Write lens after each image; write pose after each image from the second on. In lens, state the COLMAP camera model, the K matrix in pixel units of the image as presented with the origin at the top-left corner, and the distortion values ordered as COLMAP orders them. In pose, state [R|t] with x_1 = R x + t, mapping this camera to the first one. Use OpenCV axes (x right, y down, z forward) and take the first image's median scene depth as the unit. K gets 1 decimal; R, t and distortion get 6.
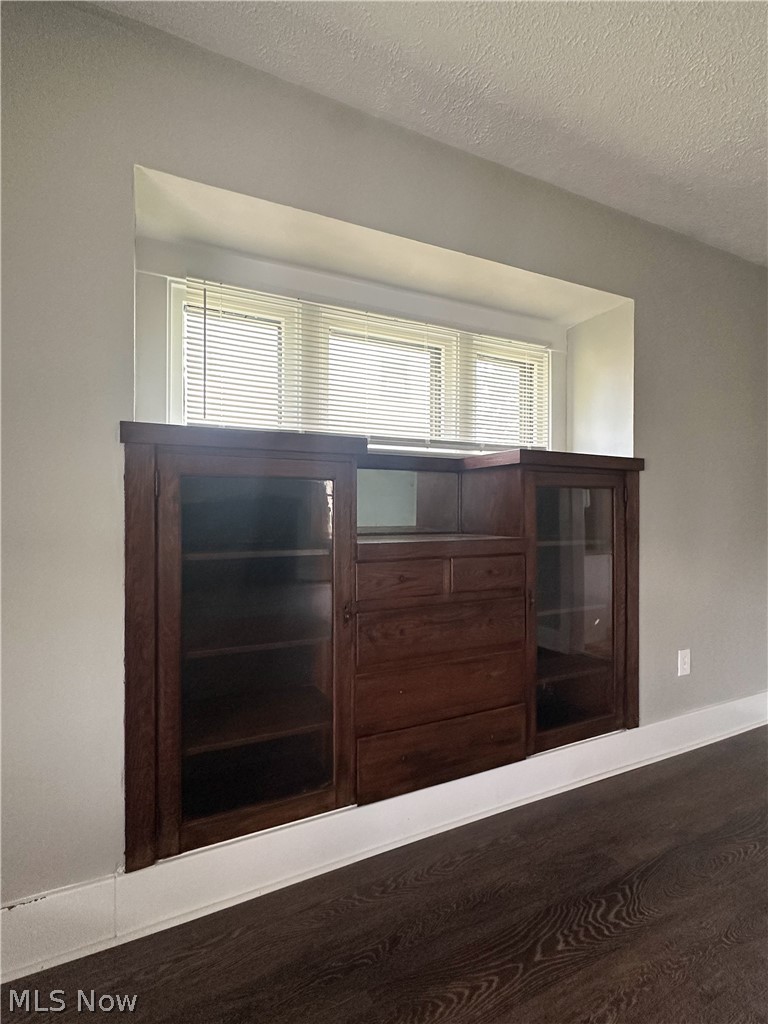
lens RADIAL K [[492.6, 0, 377.7], [0, 492.6, 509.3], [0, 0, 1]] dist [-0.007423, 0.001852]
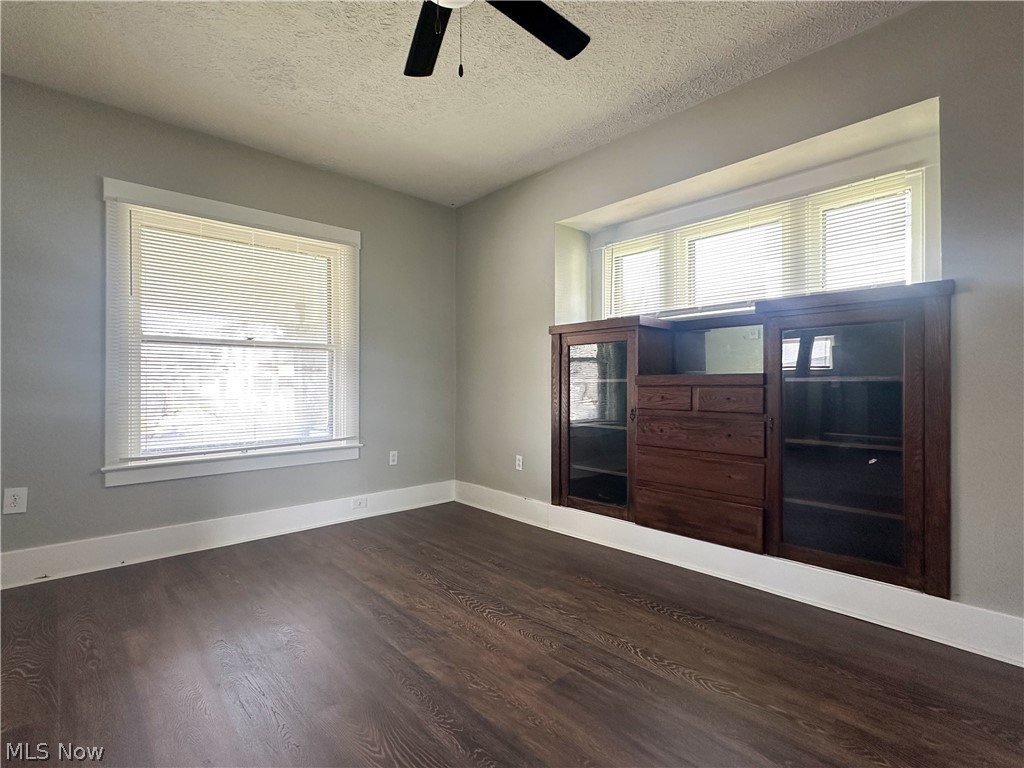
lens RADIAL K [[492.6, 0, 516.1], [0, 492.6, 384.9], [0, 0, 1]] dist [-0.007423, 0.001852]
pose [[0.300499, -0.000986, -0.953782, 1.365564], [-0.000459, 0.999999, -0.001178, 0.094487], [0.953782, 0.000792, 0.300498, 0.048910]]
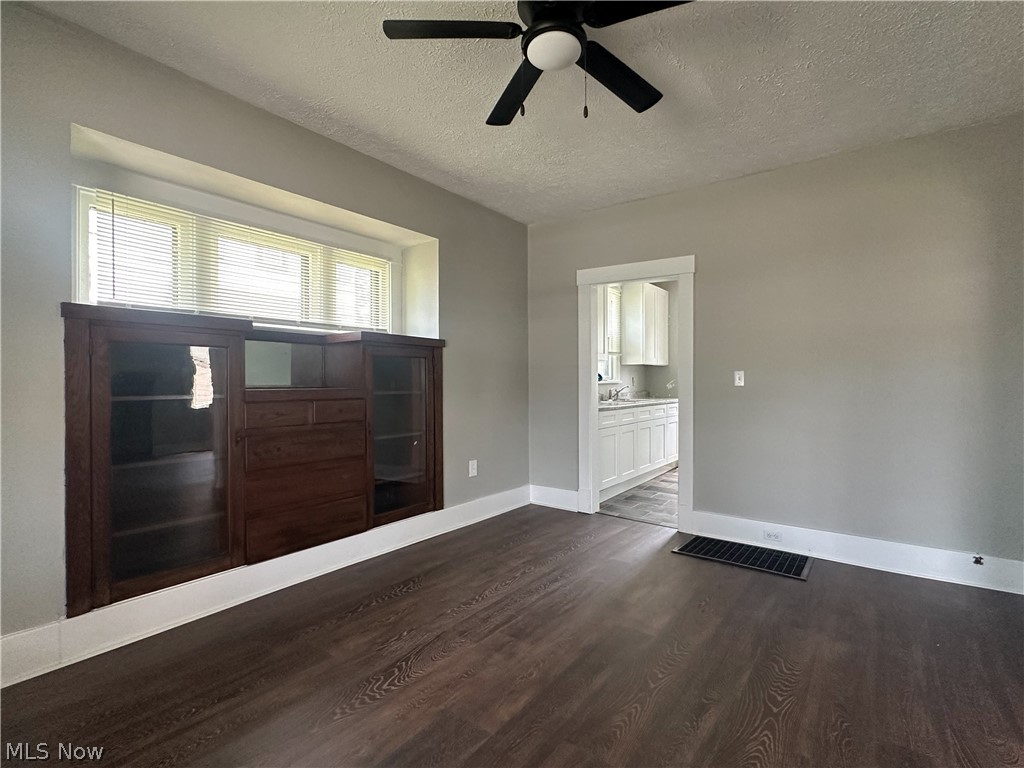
lens RADIAL K [[492.6, 0, 501.4], [0, 492.6, 384.1], [0, 0, 1]] dist [-0.007423, 0.001852]
pose [[0.892135, -0.005664, 0.451734, -0.020231], [0.005082, 0.999984, 0.002500, 0.045253], [-0.451740, 0.000065, 0.892149, -0.618865]]
